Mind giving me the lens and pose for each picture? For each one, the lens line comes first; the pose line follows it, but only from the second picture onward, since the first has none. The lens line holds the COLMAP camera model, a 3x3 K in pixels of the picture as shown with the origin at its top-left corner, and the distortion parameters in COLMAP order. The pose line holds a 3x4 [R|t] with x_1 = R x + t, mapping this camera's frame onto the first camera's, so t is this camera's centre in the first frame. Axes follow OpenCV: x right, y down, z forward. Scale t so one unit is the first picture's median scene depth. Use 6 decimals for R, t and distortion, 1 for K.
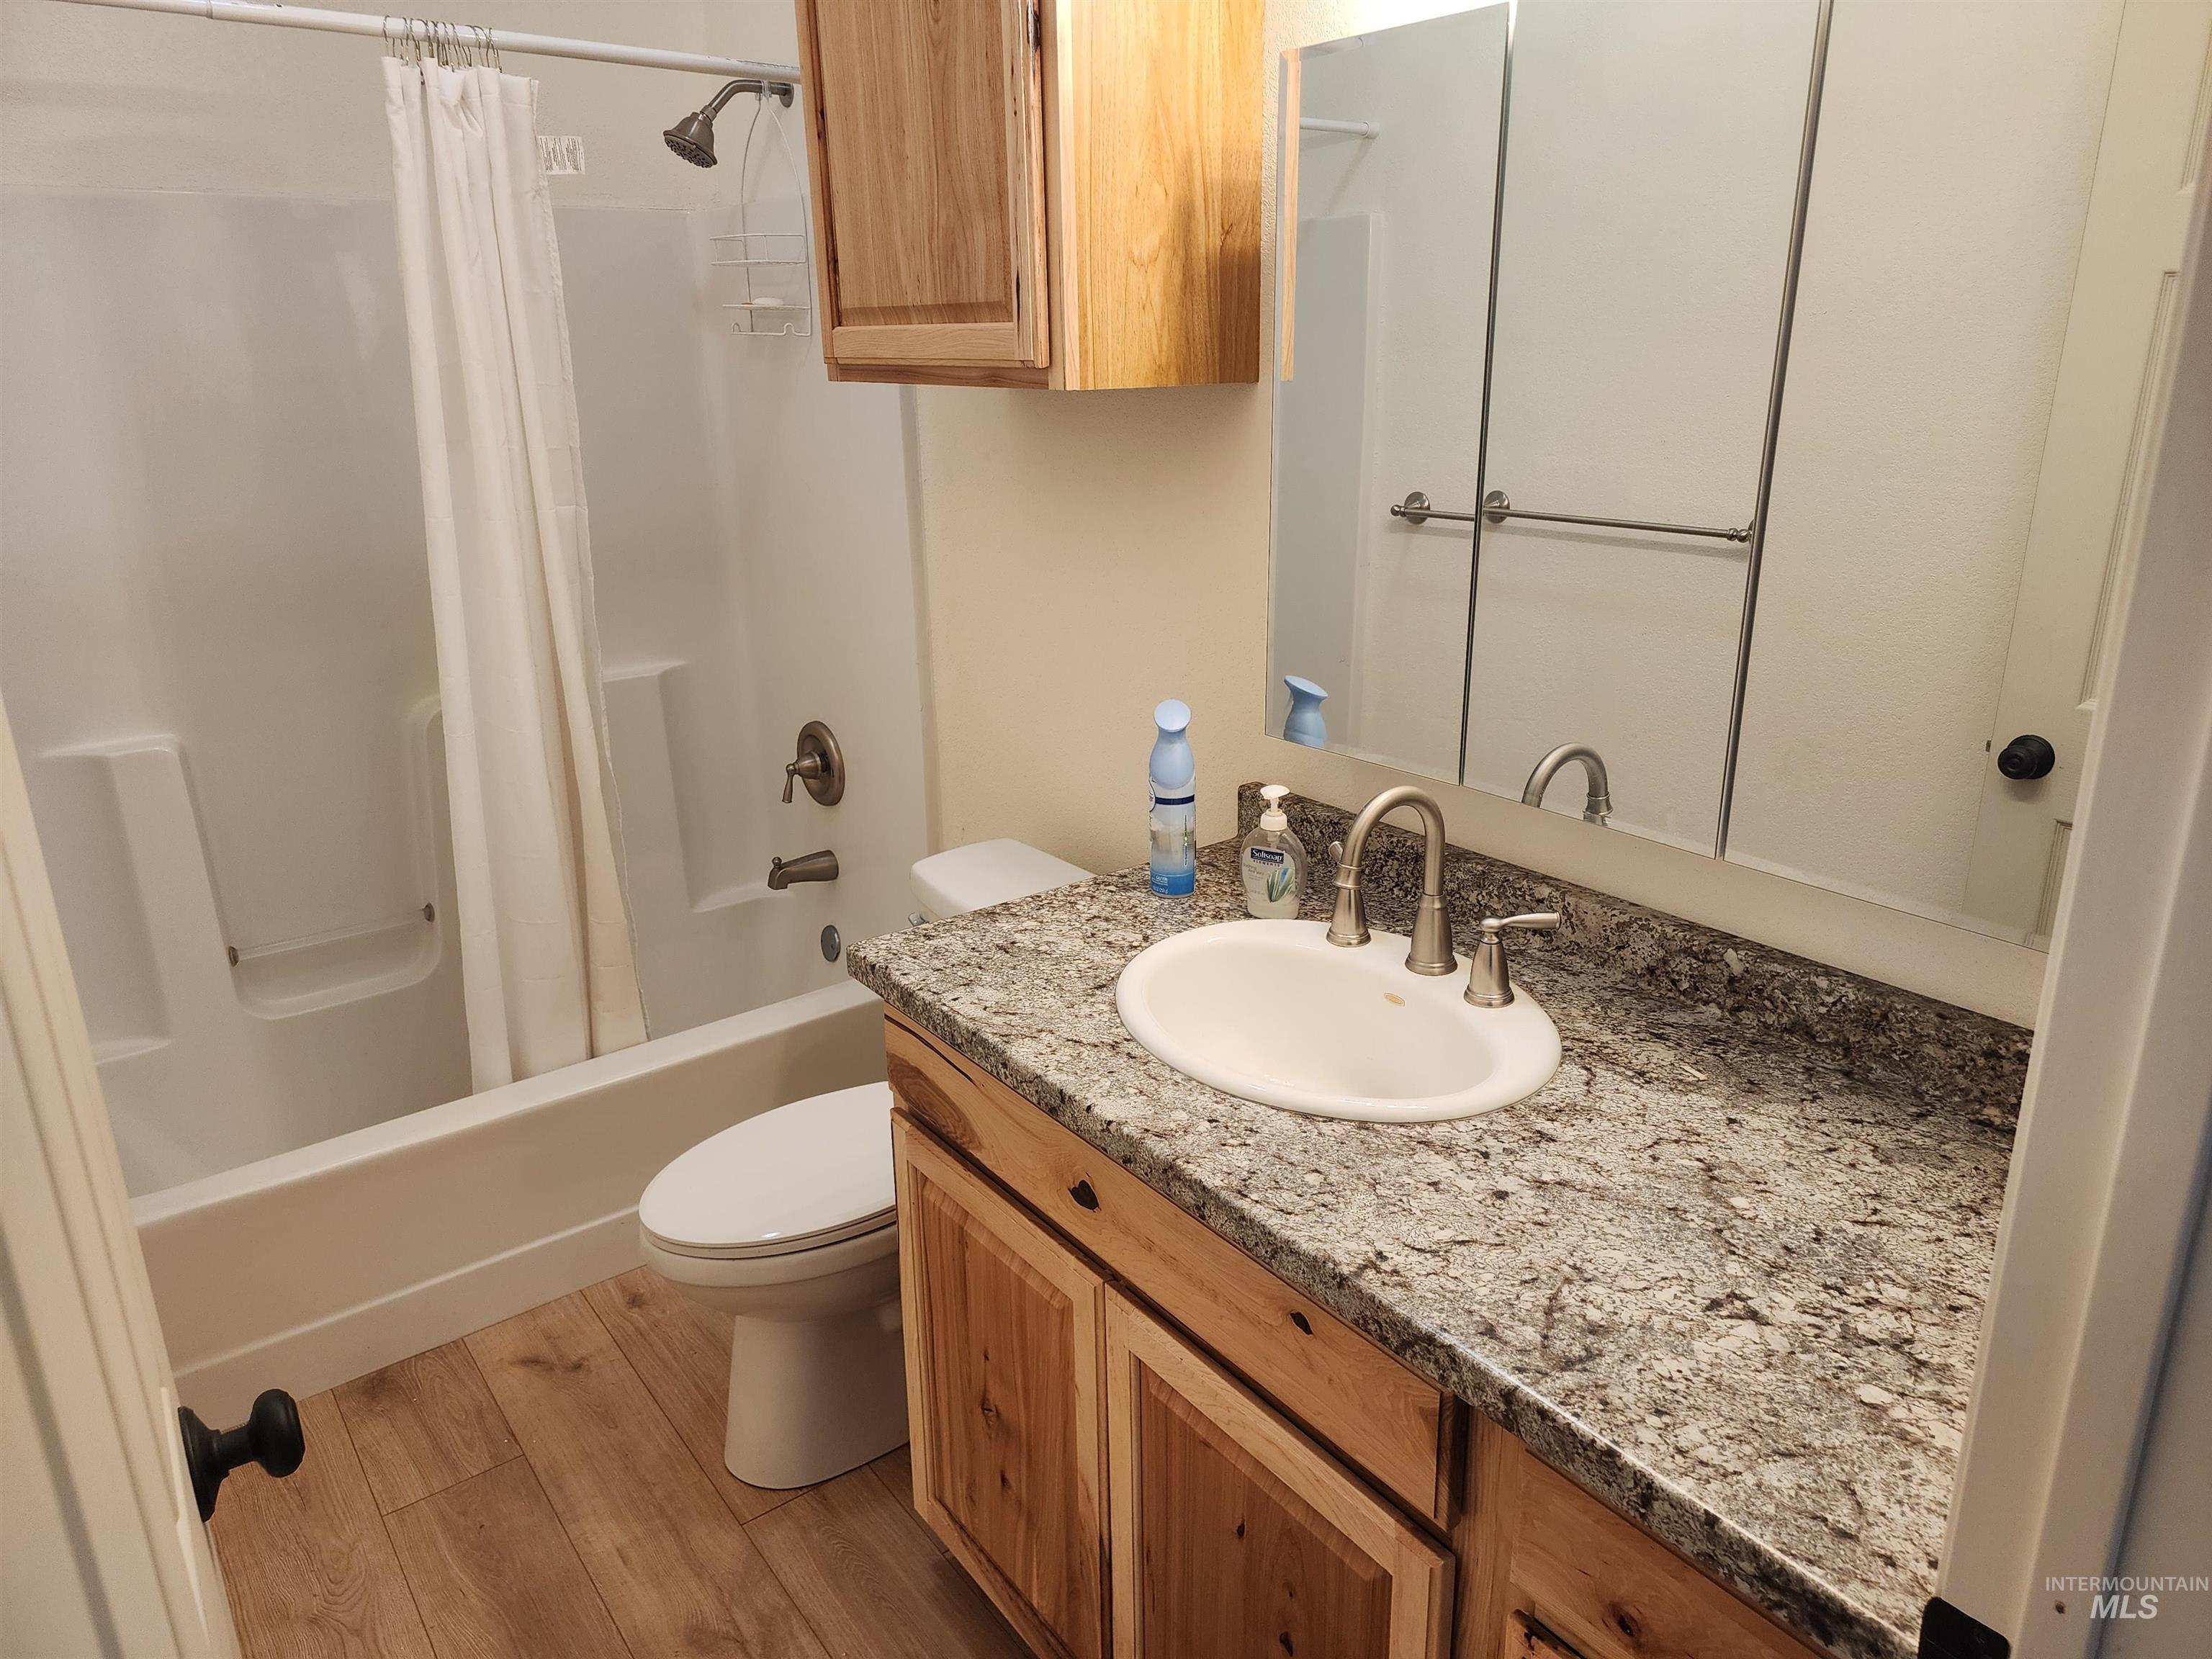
lens RADIAL K [[1468.0, 0, 1110.1], [0, 1468.0, 826.7], [0, 0, 1]] dist [0.080421, -0.056651]
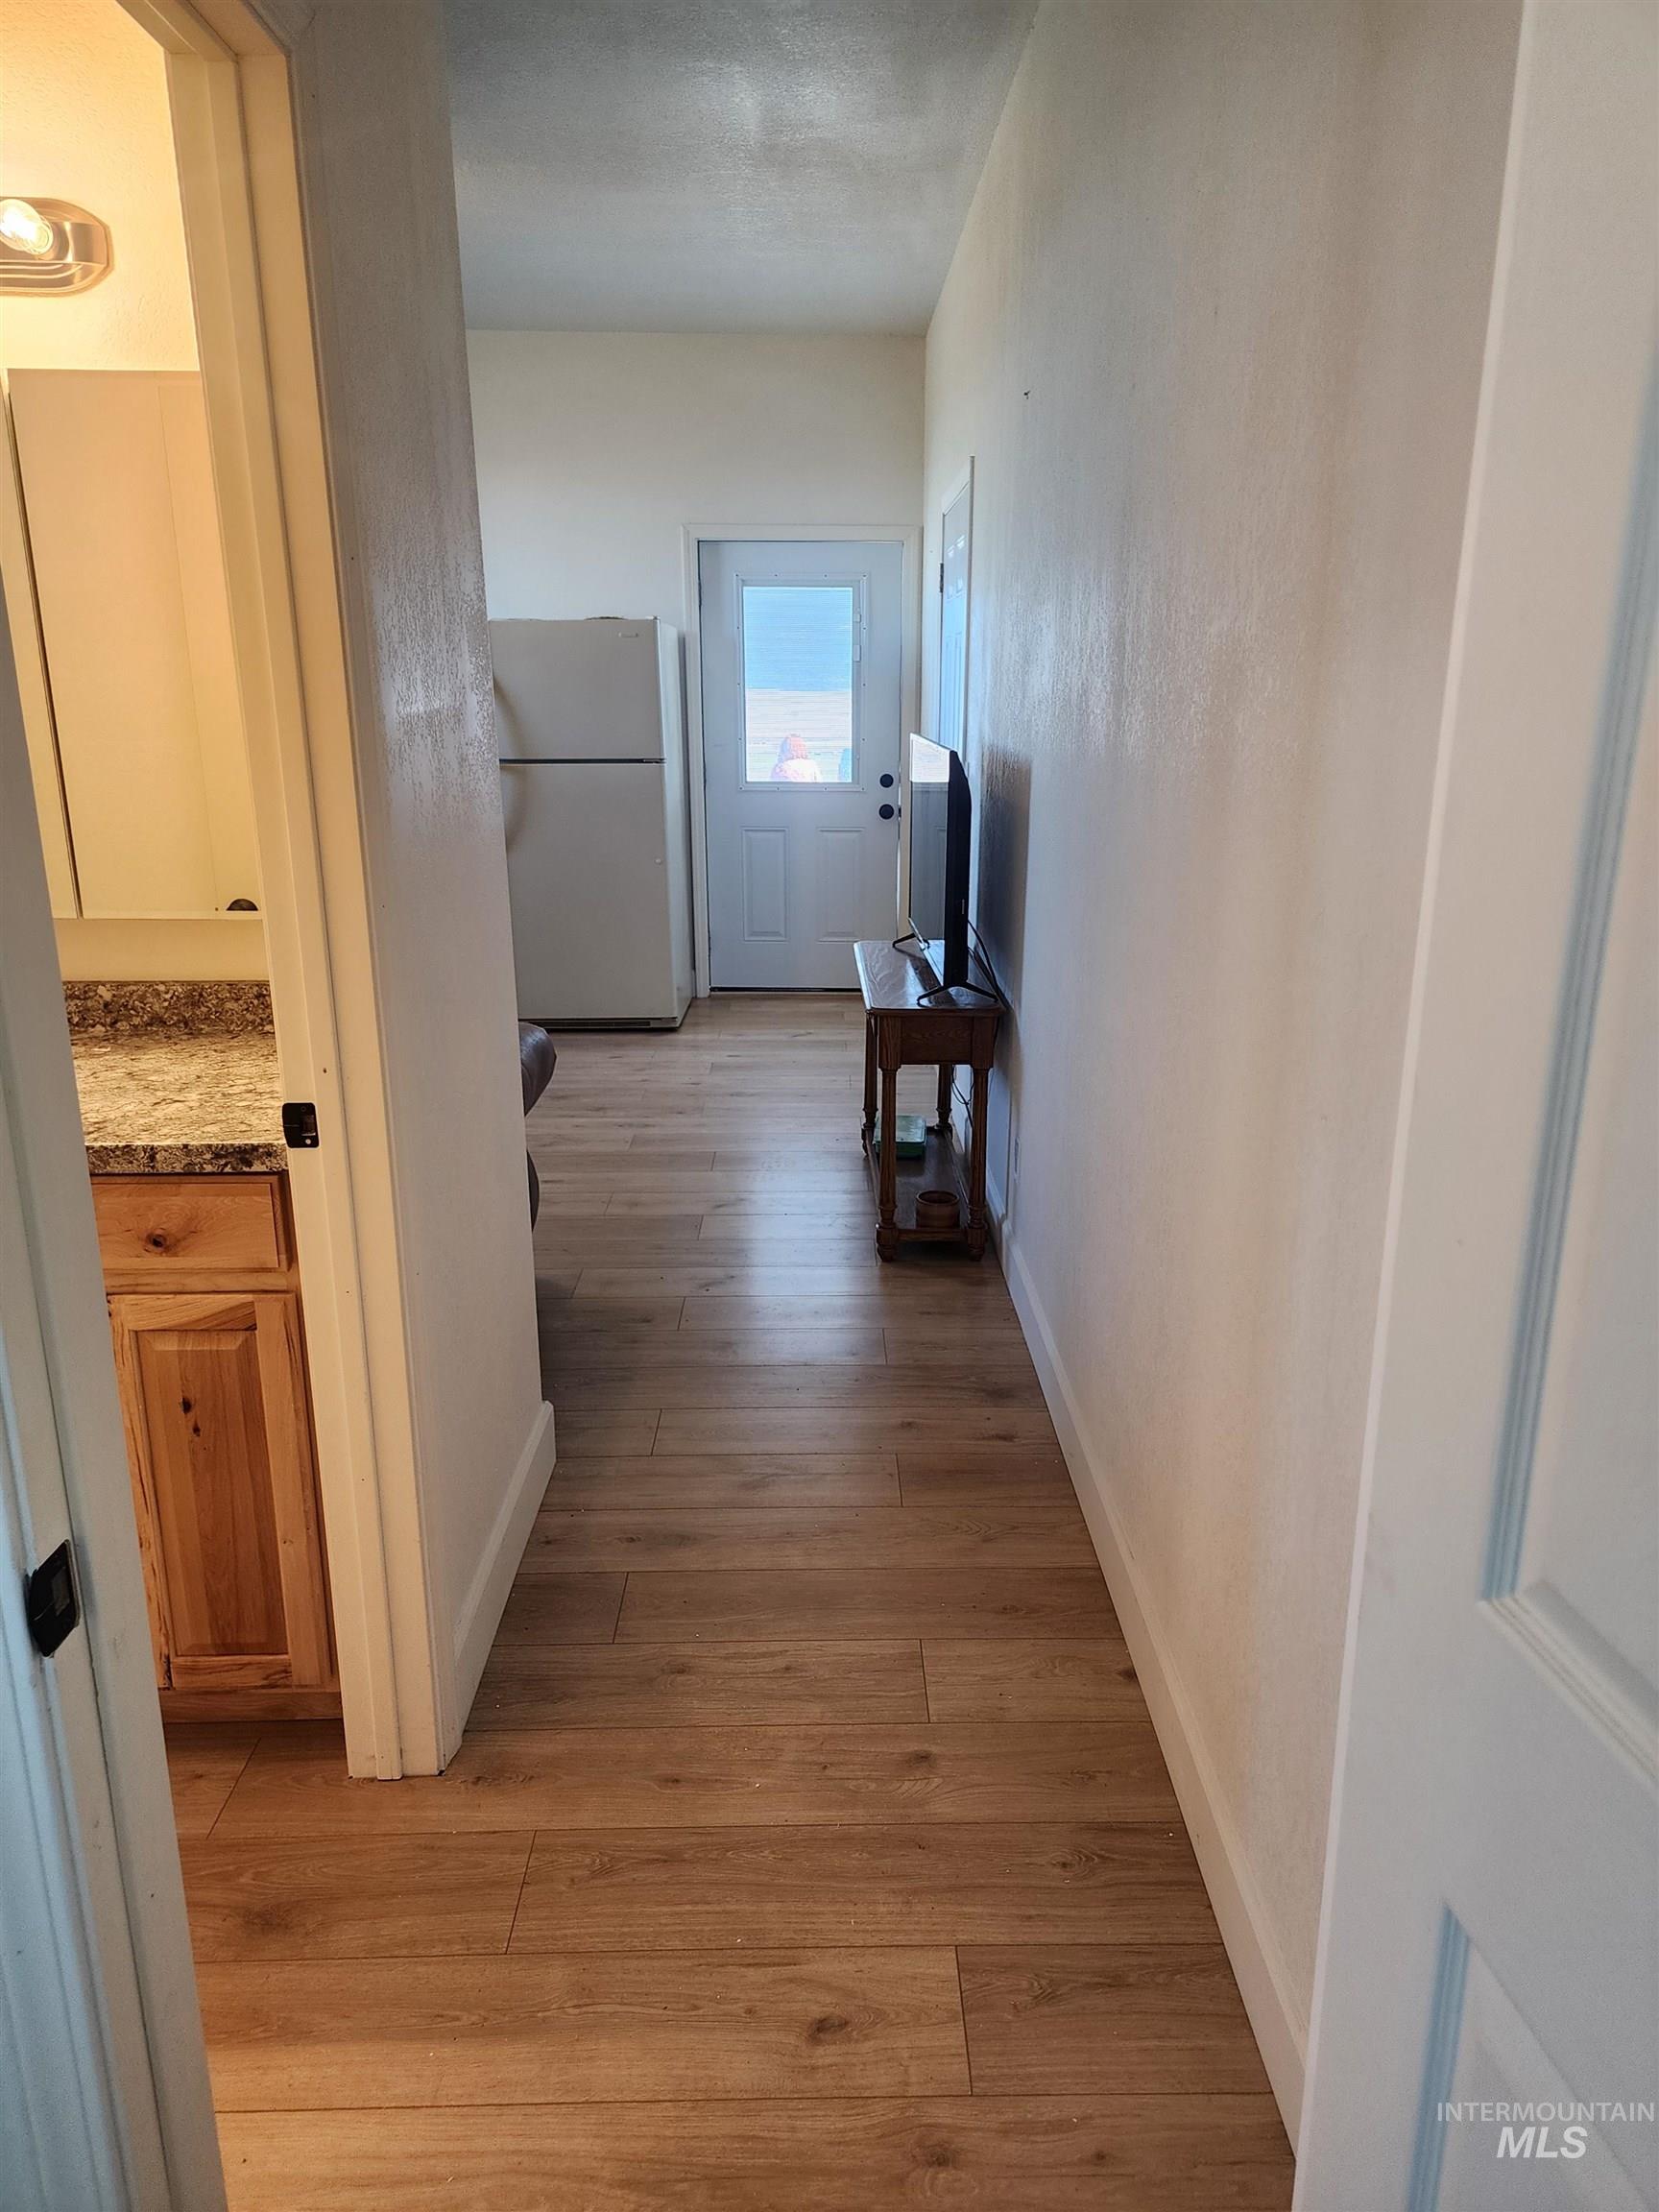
lens RADIAL K [[1468.0, 0, 825.6], [0, 1468.0, 1121.8], [0, 0, 1]] dist [0.080421, -0.056651]
pose [[0.593412, -0.205242, 0.778292, -0.429501], [0.234978, 0.968996, 0.076372, 0.314175], [-0.769836, 0.137561, 0.623241, -0.619364]]
